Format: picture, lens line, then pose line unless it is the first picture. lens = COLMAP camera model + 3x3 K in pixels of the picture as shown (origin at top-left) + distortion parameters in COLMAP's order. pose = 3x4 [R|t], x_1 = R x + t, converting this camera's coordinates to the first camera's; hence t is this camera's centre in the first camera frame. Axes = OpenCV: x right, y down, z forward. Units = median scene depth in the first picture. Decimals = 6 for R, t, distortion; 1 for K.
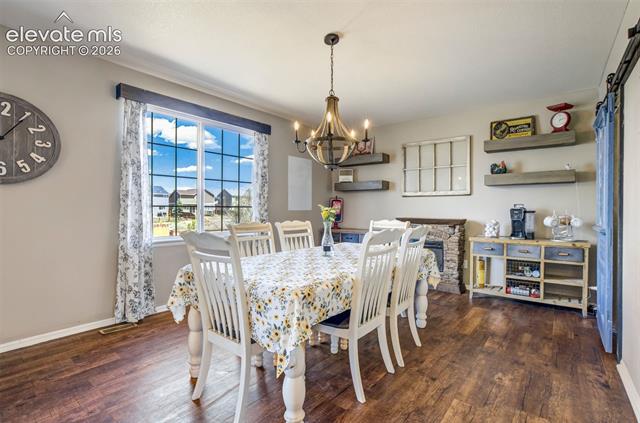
lens RADIAL K [[306.2, 0, 326.6], [0, 306.2, 212.2], [0, 0, 1]] dist [-0.016426, 0.000462]
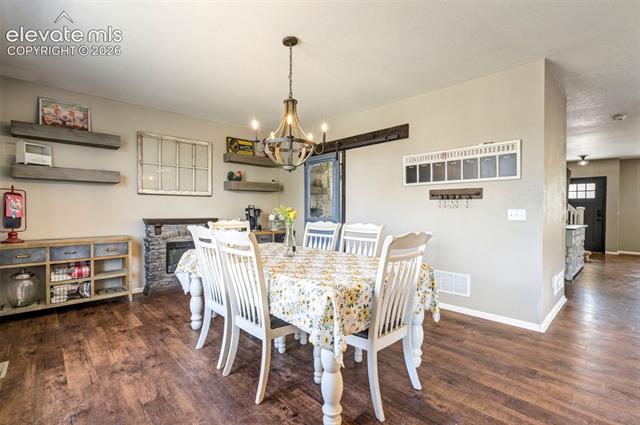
lens RADIAL K [[300.6, 0, 322.3], [0, 300.6, 213.8], [0, 0, 1]] dist [-0.044903, 0.023958]
pose [[0.140048, -0.016373, 0.990009, -0.632368], [0.004608, 0.999863, 0.015884, -0.008604], [-0.990134, 0.002338, 0.140104, 0.501181]]
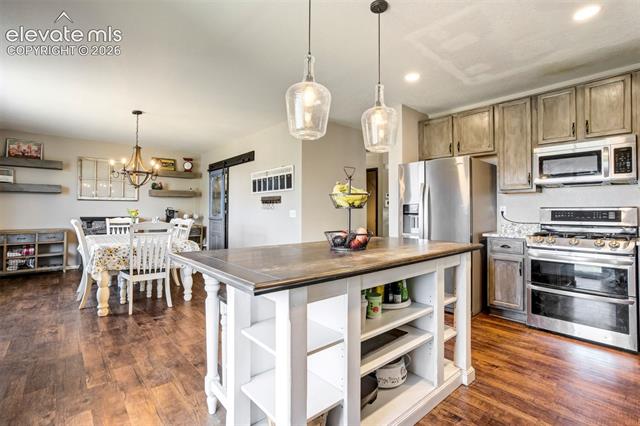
lens RADIAL K [[301.2, 0, 323.6], [0, 301.2, 202.4], [0, 0, 1]] dist [-0.040367, 0.021898]
pose [[0.187956, 0.024104, 0.981882, -0.942633], [0.005565, 0.999657, -0.025606, -0.005988], [-0.982162, 0.010277, 0.187757, -0.238687]]
